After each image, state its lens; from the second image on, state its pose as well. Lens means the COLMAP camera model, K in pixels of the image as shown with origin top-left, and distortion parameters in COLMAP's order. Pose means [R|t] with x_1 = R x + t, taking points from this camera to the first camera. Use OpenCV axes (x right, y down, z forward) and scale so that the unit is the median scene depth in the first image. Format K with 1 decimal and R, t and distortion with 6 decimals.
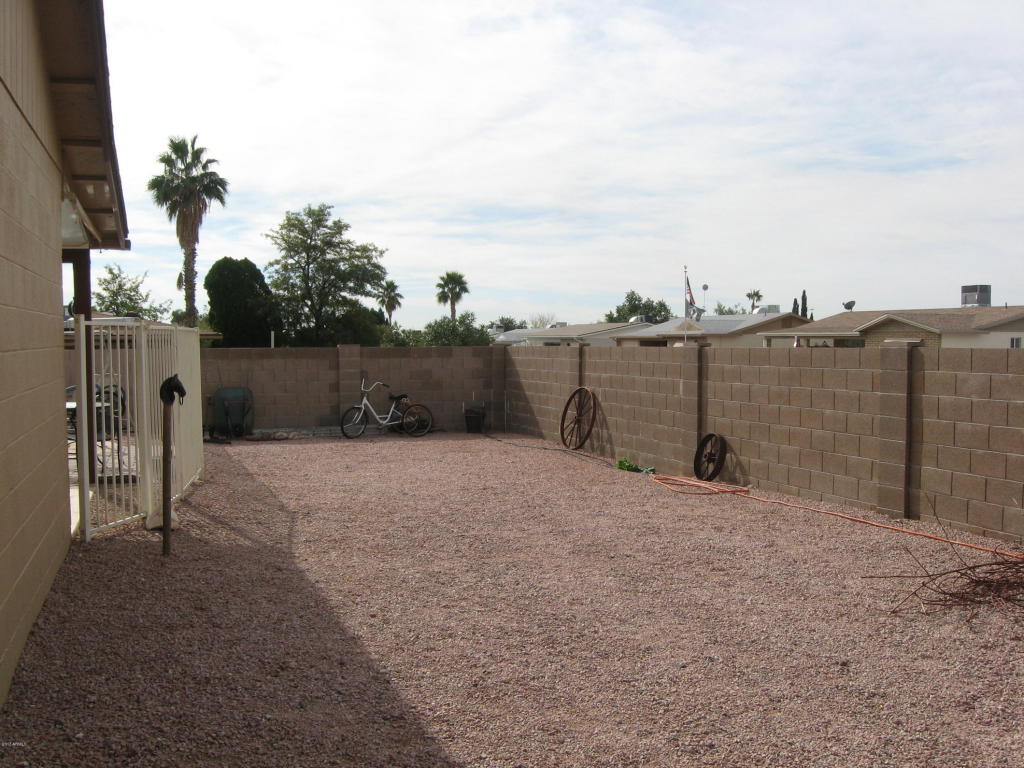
lens RADIAL K [[1046.6, 0, 512.3], [0, 1046.6, 387.5], [0, 0, 1]] dist [-0.121664, 0.000000]
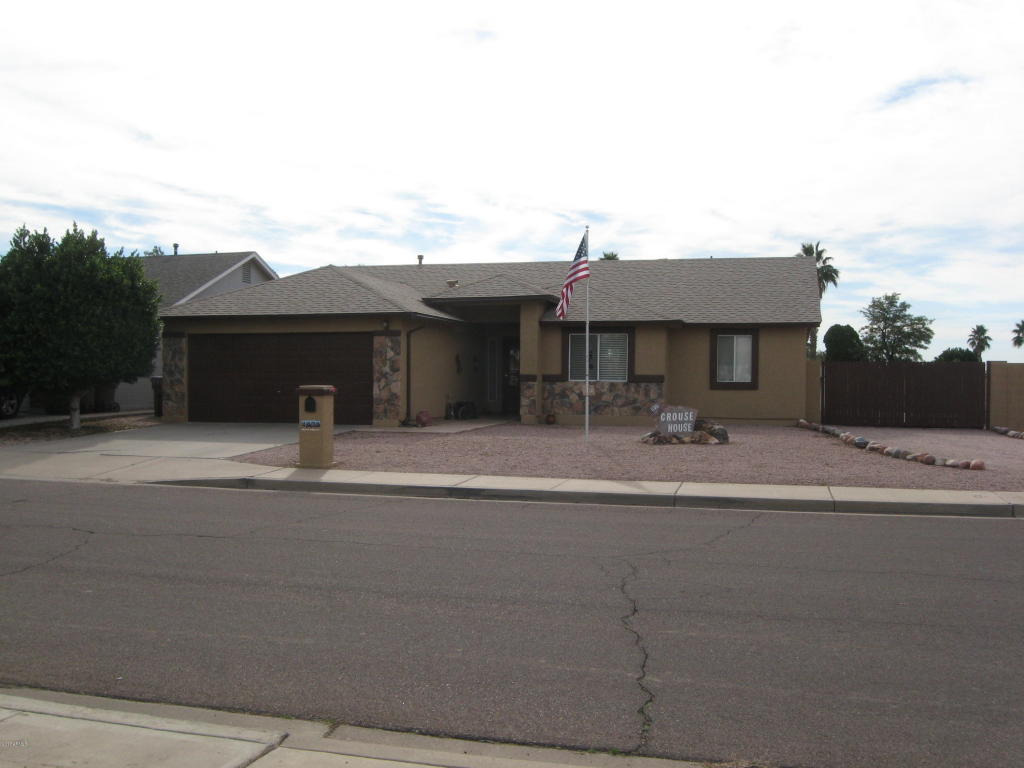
lens RADIAL K [[1046.6, 0, 522.0], [0, 1046.6, 393.3], [0, 0, 1]] dist [-0.121664, 0.000000]
pose [[0.843239, 0.024792, -0.536967, 0.202291], [-0.039654, 0.999083, -0.016143, 0.035471], [0.536074, 0.034905, 0.843449, -0.703866]]
